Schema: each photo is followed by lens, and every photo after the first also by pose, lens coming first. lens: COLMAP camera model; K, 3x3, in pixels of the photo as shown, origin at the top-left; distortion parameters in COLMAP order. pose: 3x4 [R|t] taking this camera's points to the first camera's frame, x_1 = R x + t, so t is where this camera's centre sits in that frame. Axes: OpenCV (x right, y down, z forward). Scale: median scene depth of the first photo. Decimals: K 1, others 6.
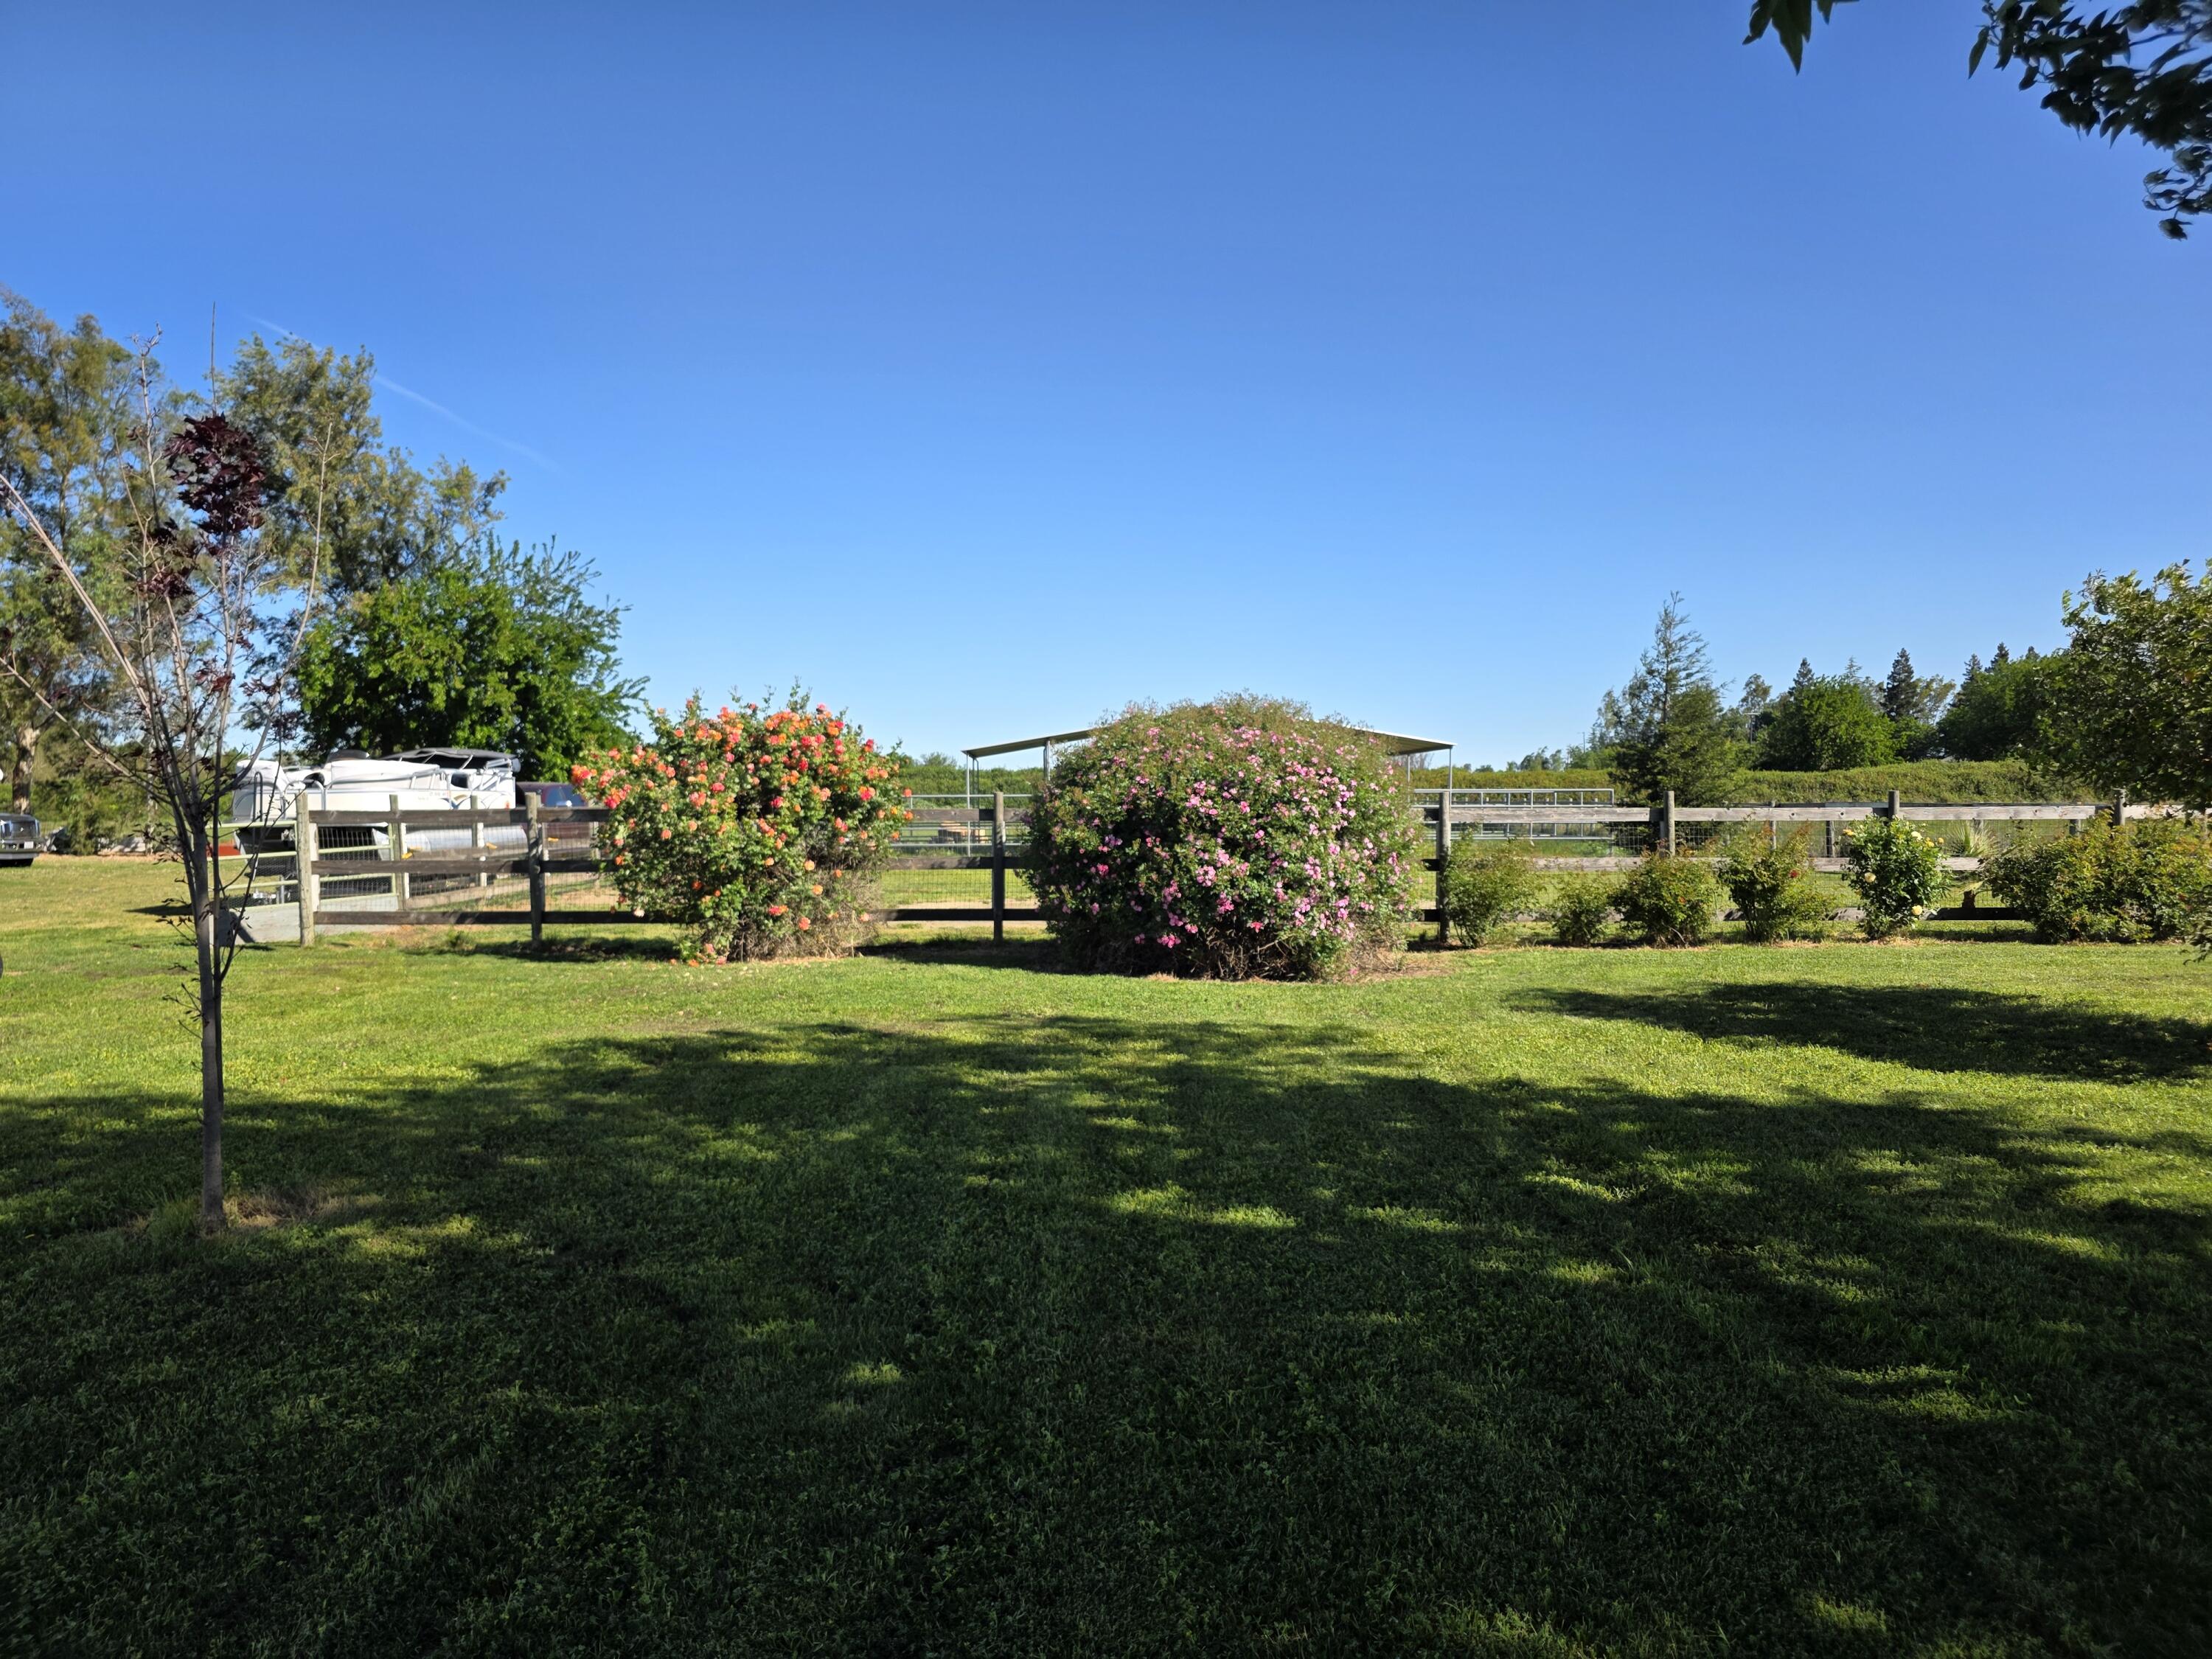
lens RADIAL K [[1269.8, 0, 1106.0], [0, 1269.8, 829.5], [0, 0, 1]] dist [-0.001580, -0.000248]
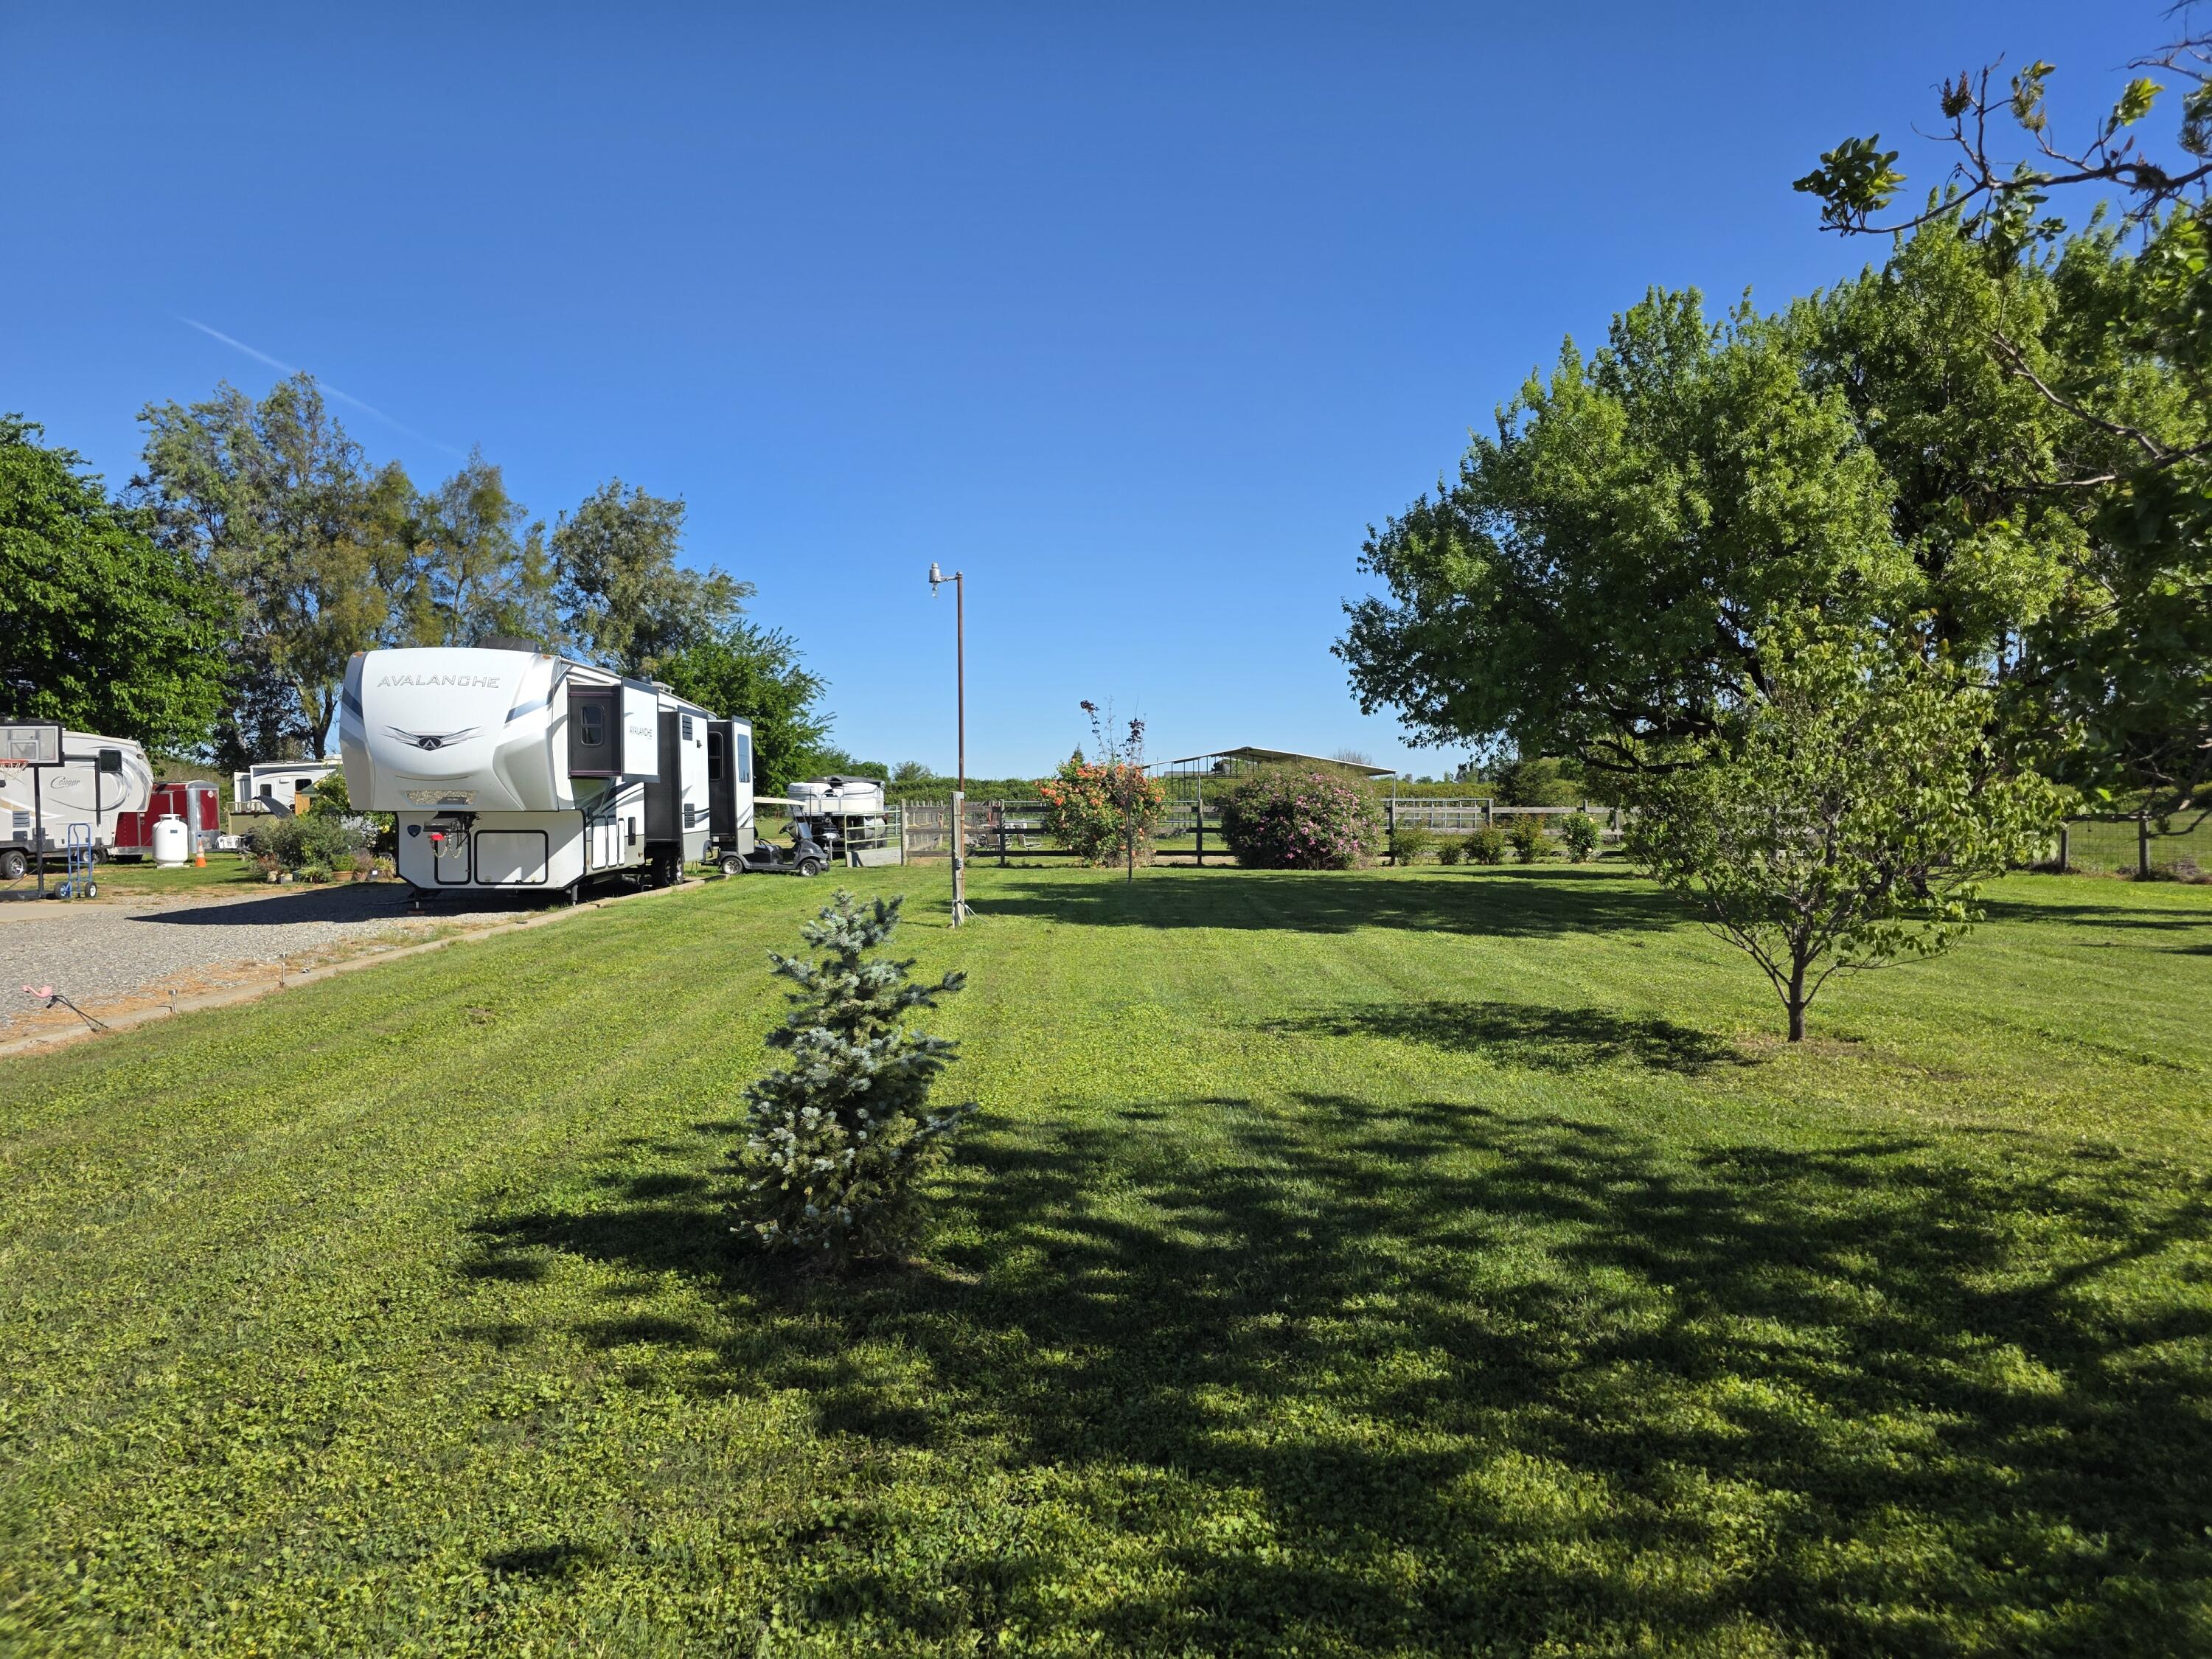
lens RADIAL K [[1484.2, 0, 1106.0], [0, 1484.2, 829.5], [0, 0, 1]] dist [0.000611, 0.000070]
pose [[0.997165, 0.004019, 0.075133, -0.476162], [-0.003263, 0.999943, -0.010185, 0.055825], [-0.075170, 0.009911, 0.997121, -1.722660]]
